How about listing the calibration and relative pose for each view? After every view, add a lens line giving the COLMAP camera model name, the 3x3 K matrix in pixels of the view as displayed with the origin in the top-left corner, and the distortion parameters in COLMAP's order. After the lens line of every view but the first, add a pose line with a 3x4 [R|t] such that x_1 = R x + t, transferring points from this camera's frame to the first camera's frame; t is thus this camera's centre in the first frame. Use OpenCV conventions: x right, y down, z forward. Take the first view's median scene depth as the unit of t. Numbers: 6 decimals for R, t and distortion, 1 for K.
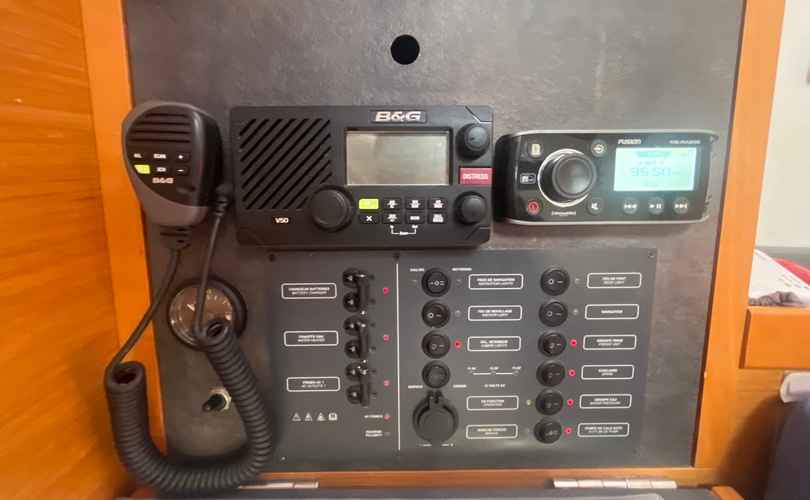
lens RADIAL K [[327.7, 0, 405.2], [0, 327.7, 254.8], [0, 0, 1]] dist [-0.001653, -0.000257]
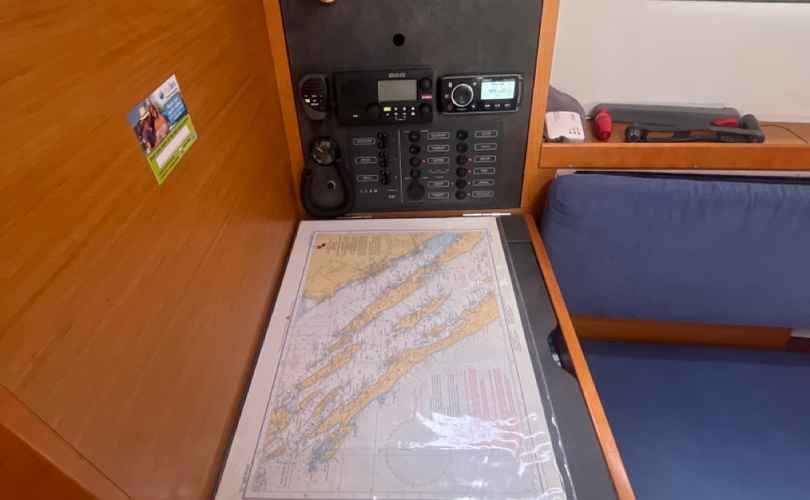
lens RADIAL K [[434.0, 0, 405.0], [0, 434.0, 250.0], [0, 0, 1]] dist [0.000075, -0.000428]
pose [[0.999417, -0.017702, -0.029198, 0.104416], [0.028039, 0.913468, 0.405942, -0.473488], [0.019486, -0.406524, 0.913432, -2.393766]]
